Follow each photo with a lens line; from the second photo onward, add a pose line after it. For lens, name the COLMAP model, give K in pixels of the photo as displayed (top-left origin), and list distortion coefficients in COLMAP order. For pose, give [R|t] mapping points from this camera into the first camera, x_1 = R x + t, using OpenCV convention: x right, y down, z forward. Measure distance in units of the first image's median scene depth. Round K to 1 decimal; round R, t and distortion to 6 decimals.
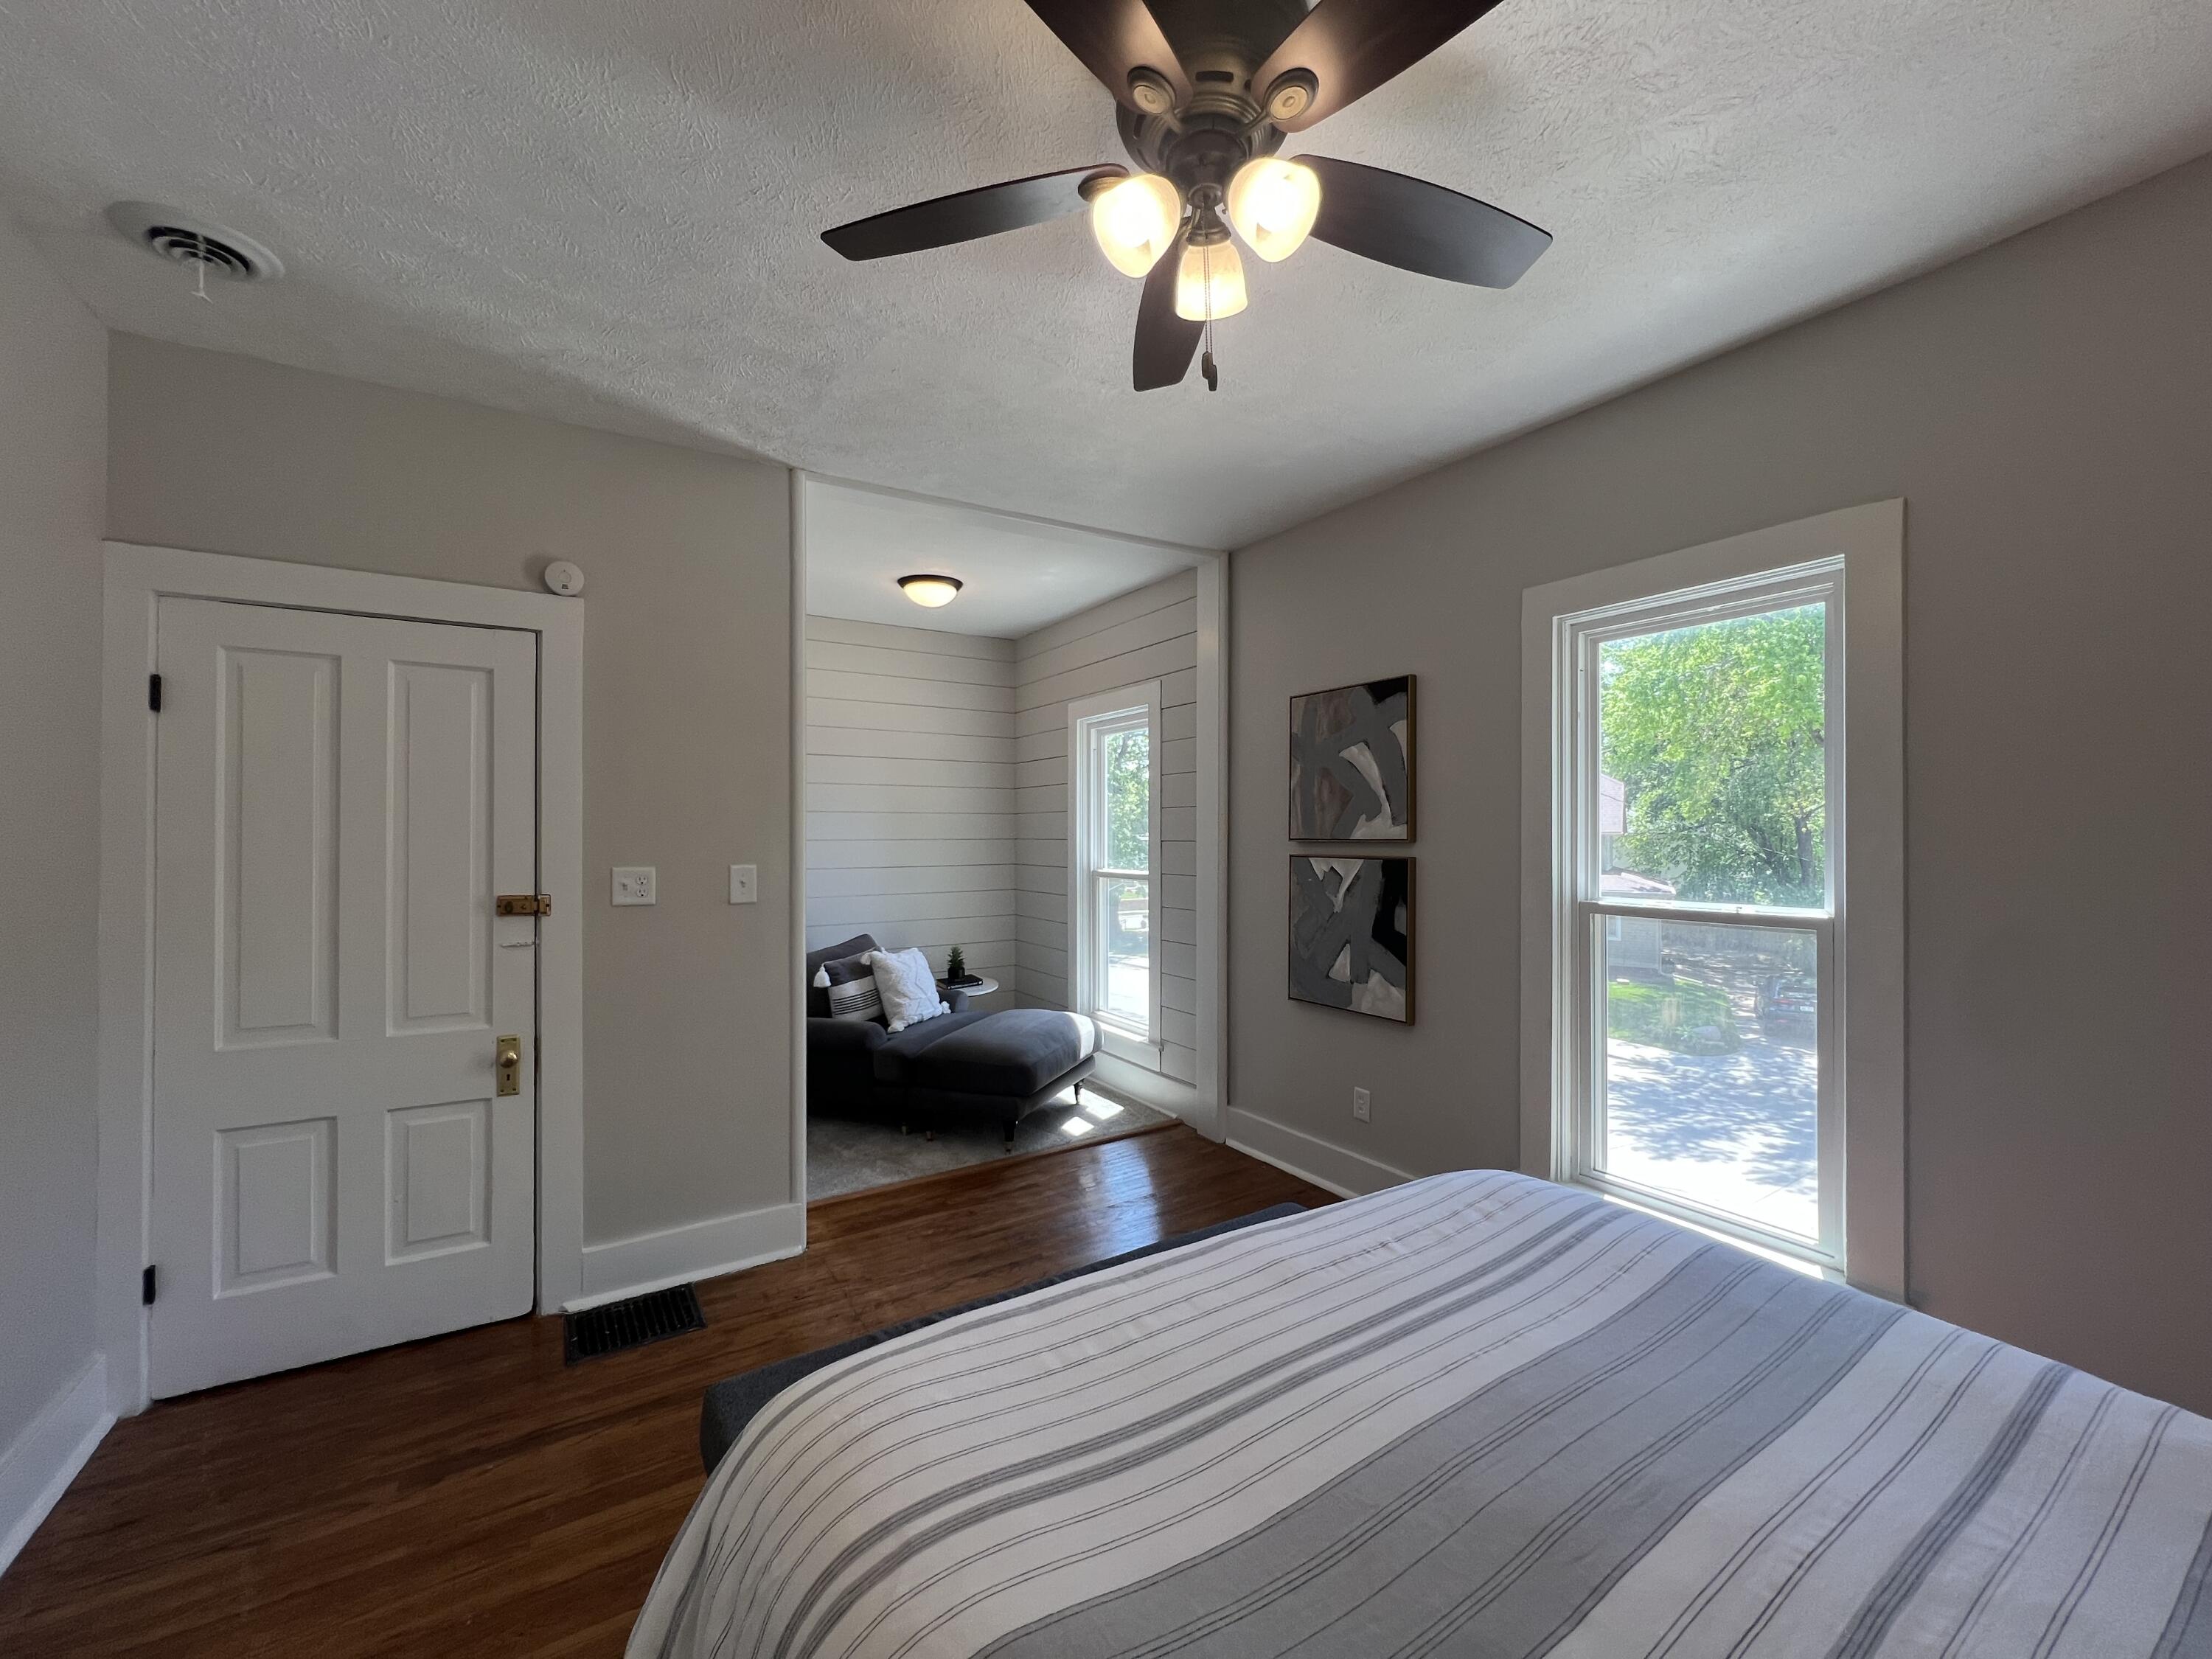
lens RADIAL K [[882.7, 0, 1109.2], [0, 882.7, 837.3], [0, 0, 1]] dist [-0.003749, 0.000597]
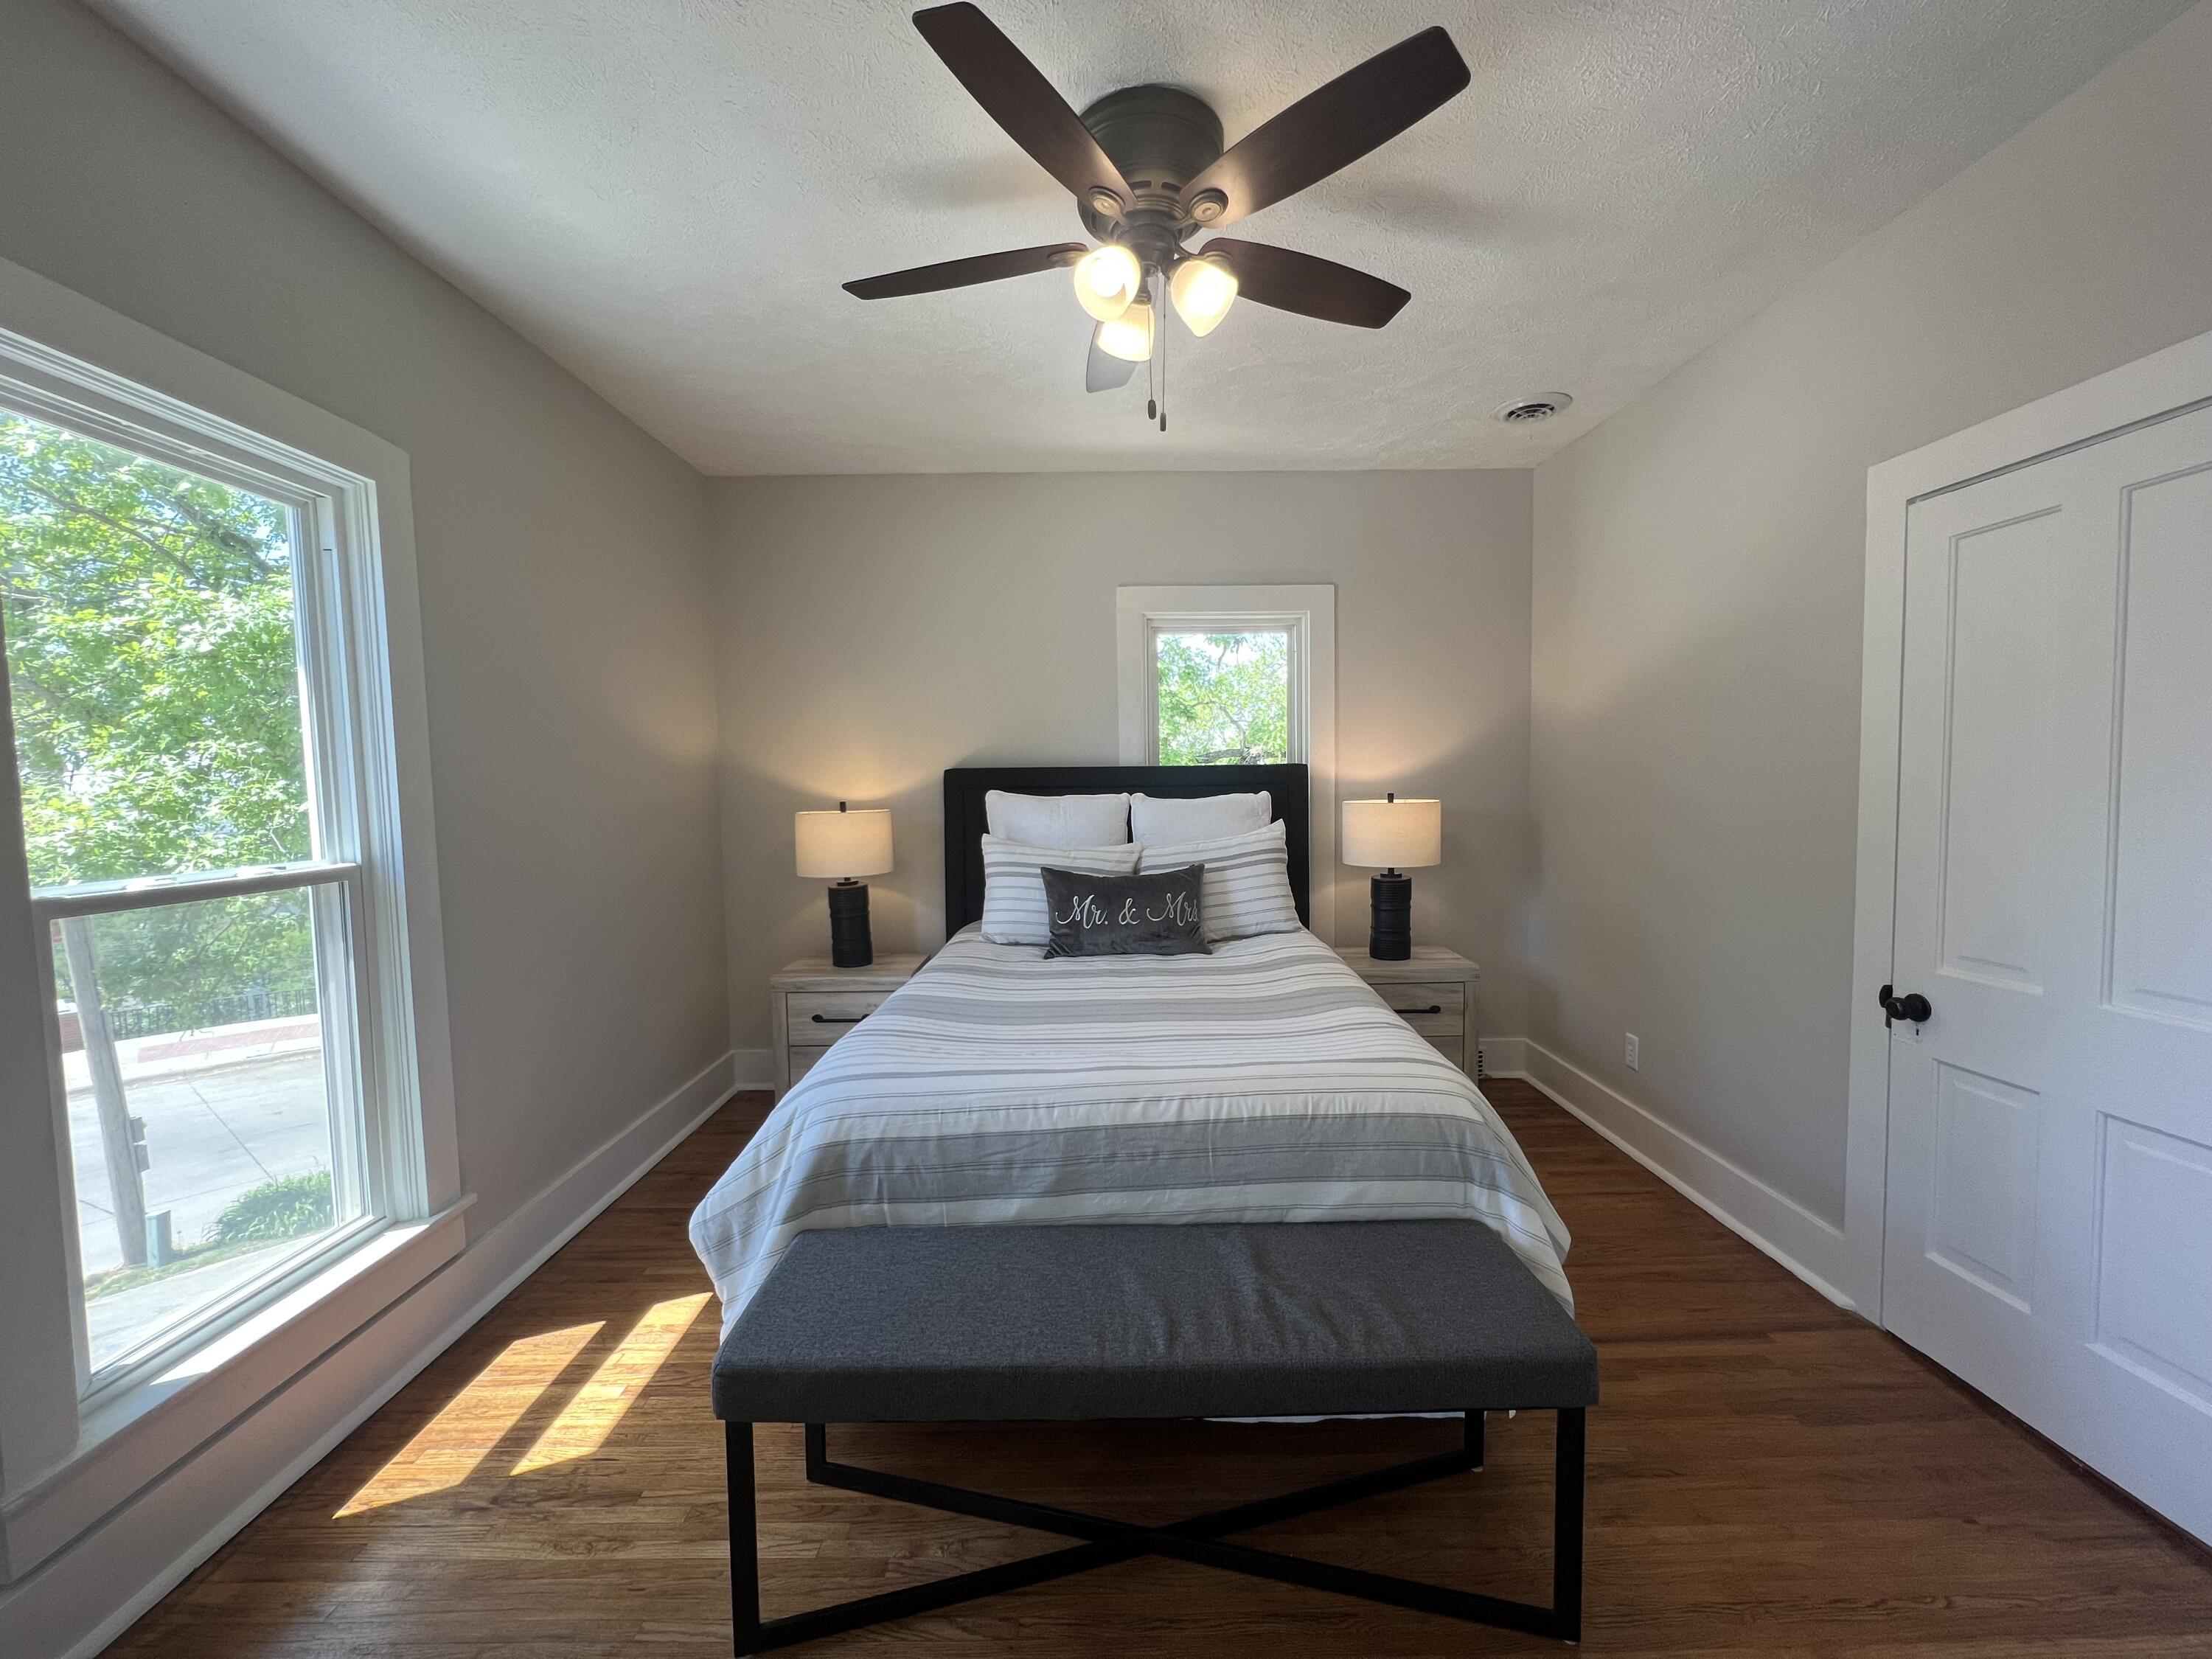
lens RADIAL K [[882.7, 0, 1107.7], [0, 882.7, 828.8], [0, 0, 1]] dist [-0.003749, 0.000597]
pose [[-0.846984, -0.017623, 0.531326, -0.227113], [0.016163, 0.998135, 0.058872, 0.008872], [-0.531373, 0.058451, -0.845119, 0.897026]]
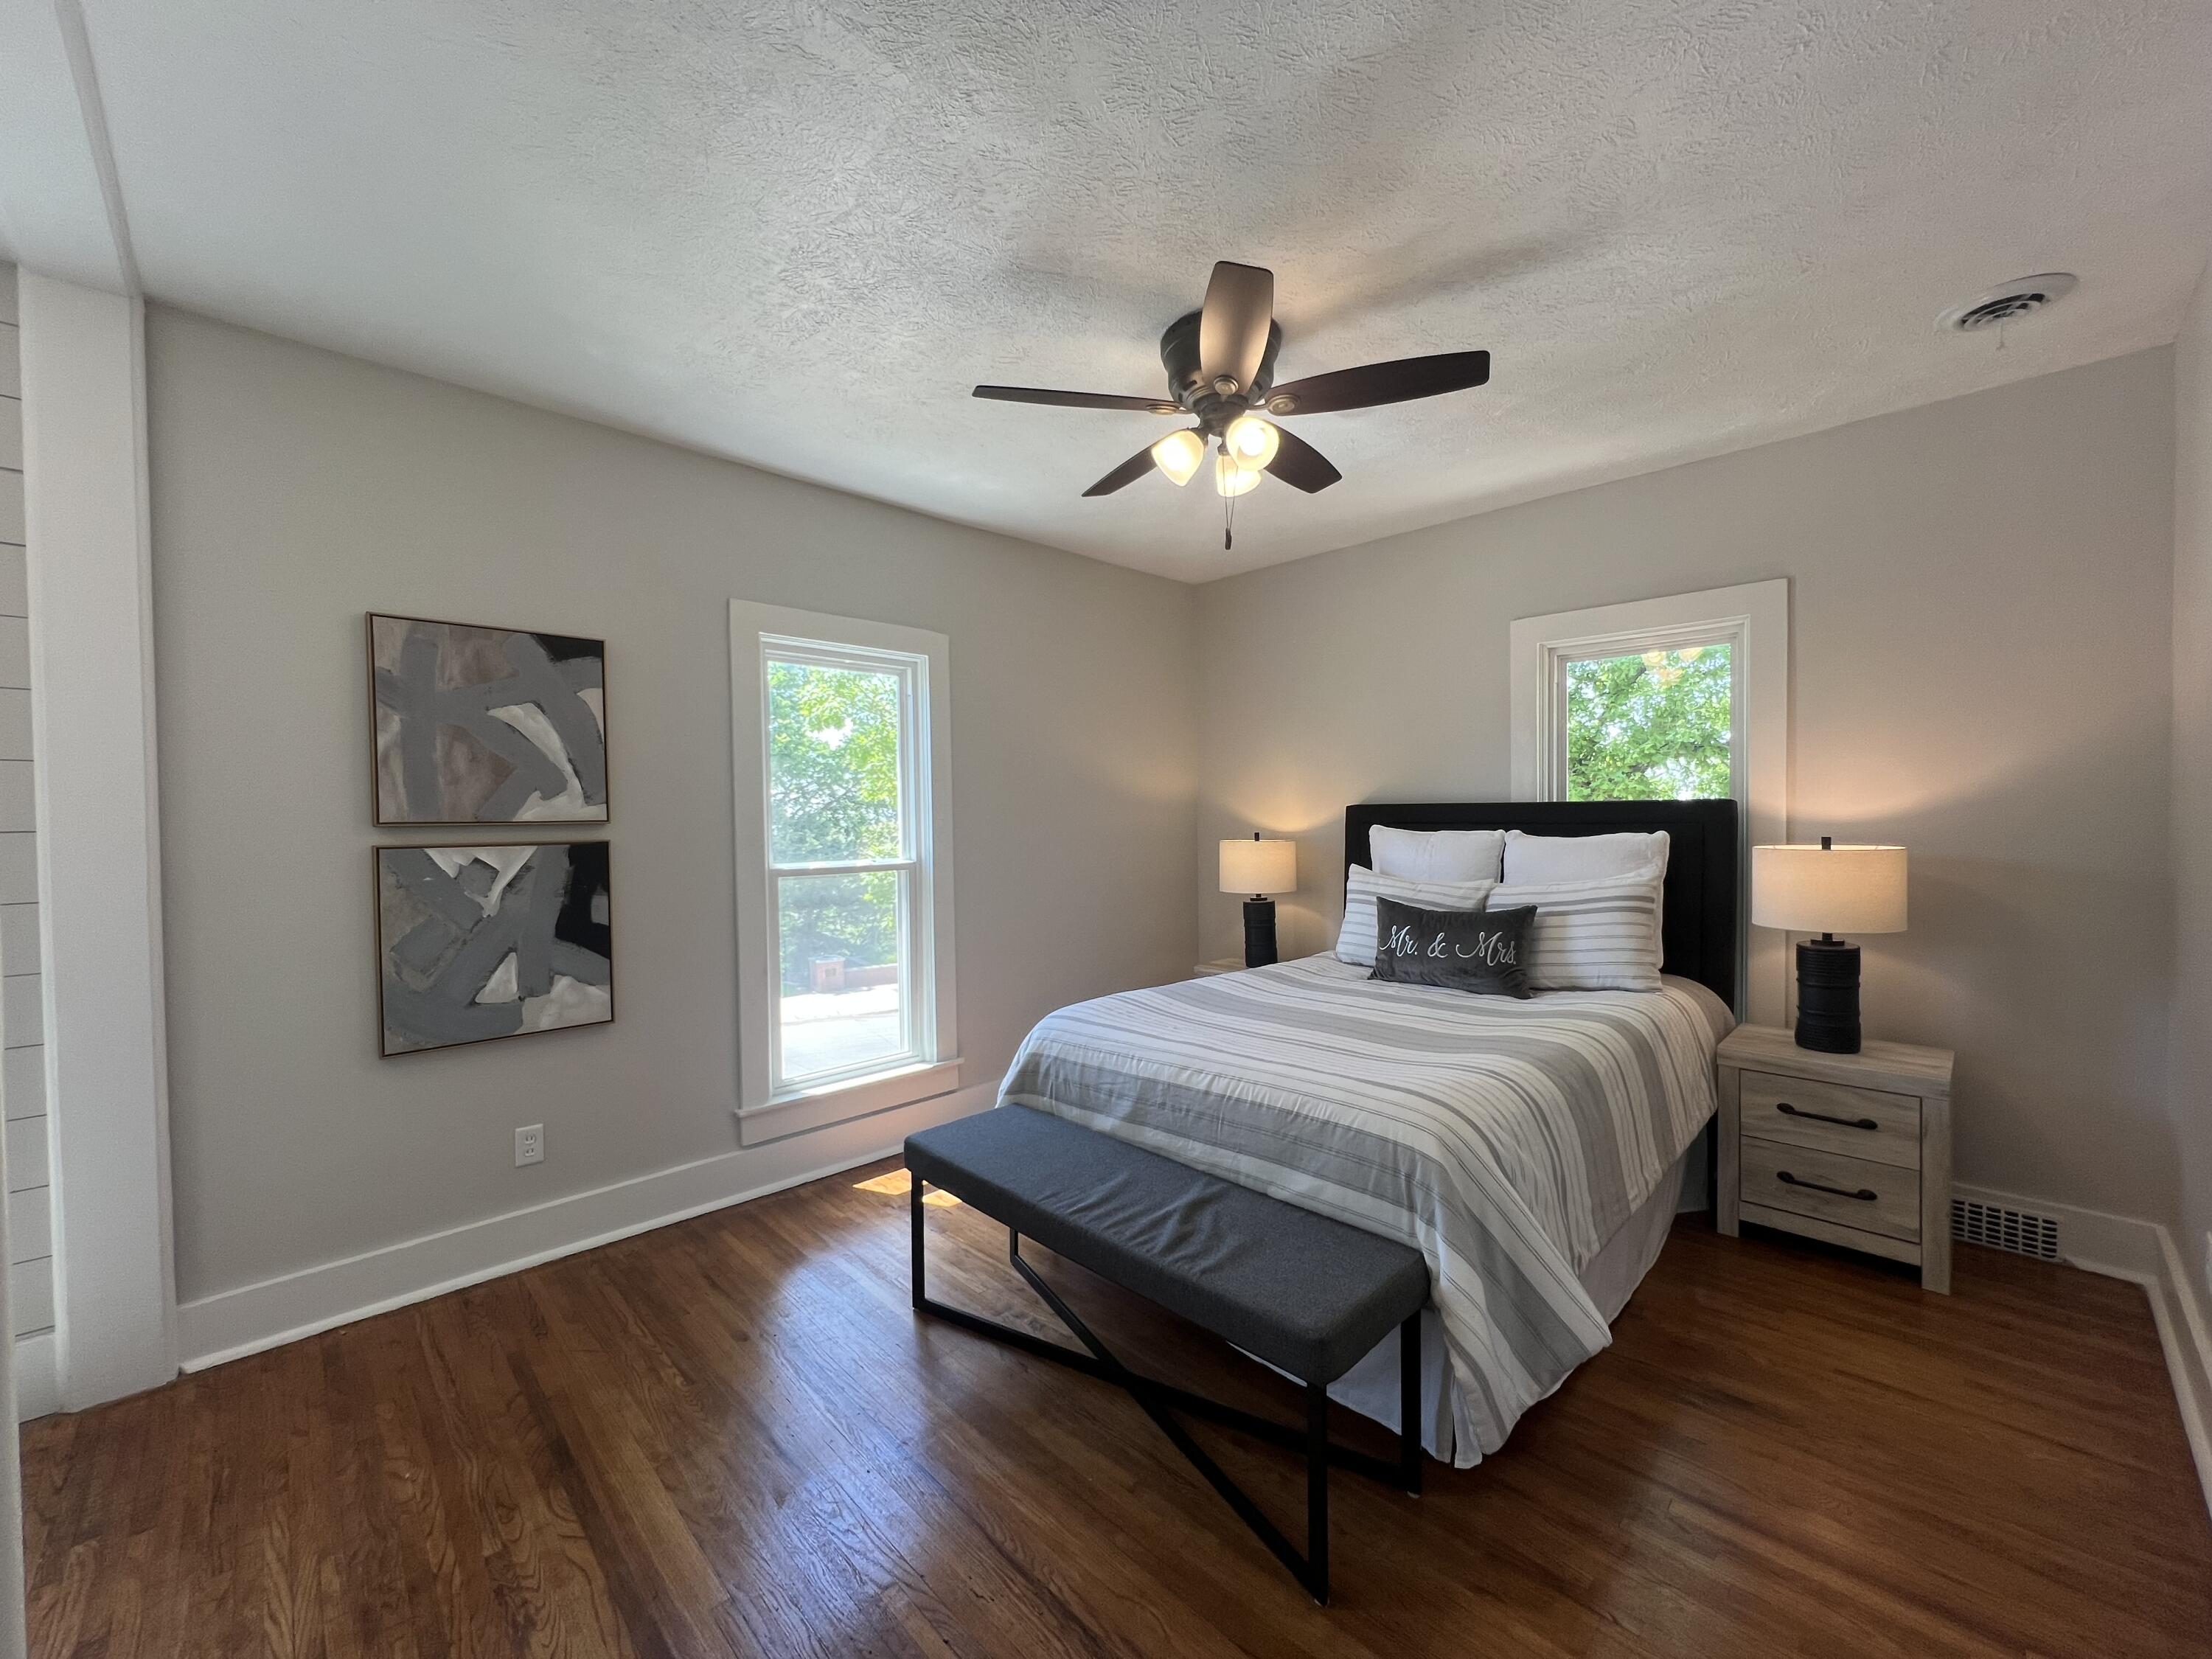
lens RADIAL K [[882.7, 0, 1109.8], [0, 882.7, 828.0], [0, 0, 1]] dist [-0.003749, 0.000597]
pose [[-0.204402, -0.013005, 0.978801, -0.629605], [0.014029, 0.999770, 0.016214, 0.002632], [-0.978787, 0.017046, -0.204172, 0.643446]]
